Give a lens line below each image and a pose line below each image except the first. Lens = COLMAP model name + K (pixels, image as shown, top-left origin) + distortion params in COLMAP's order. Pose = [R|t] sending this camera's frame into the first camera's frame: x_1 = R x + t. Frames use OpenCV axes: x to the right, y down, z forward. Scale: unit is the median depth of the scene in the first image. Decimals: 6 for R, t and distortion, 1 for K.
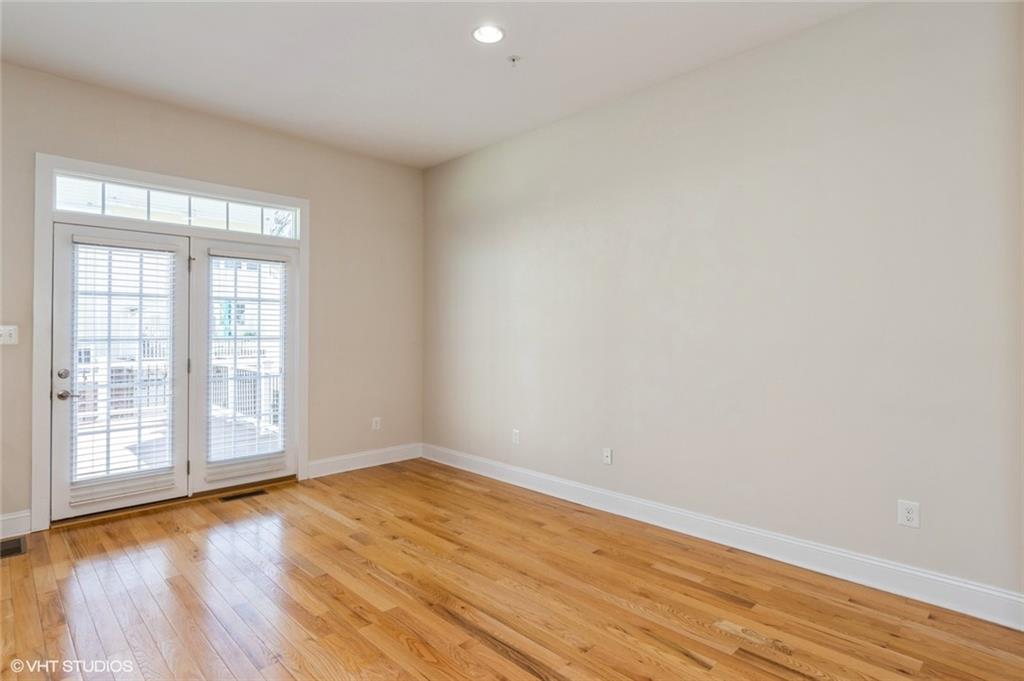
lens RADIAL K [[533.7, 0, 510.4], [0, 533.7, 324.7], [0, 0, 1]] dist [-0.000311, -0.000339]
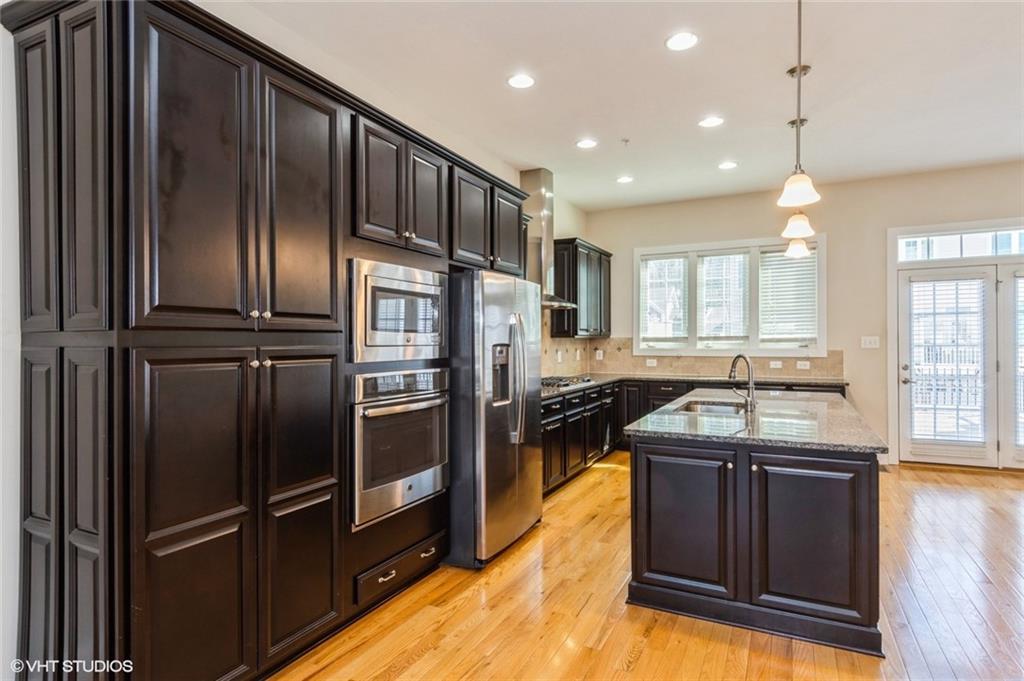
lens RADIAL K [[551.4, 0, 512.0], [0, 551.4, 340.5], [0, 0, 1]] dist [-0.001472, -0.001084]
pose [[0.309718, -0.005981, -0.950810, 0.294795], [0.015954, 0.999872, -0.001092, -0.001645], [0.950695, -0.014831, 0.309774, -0.520542]]
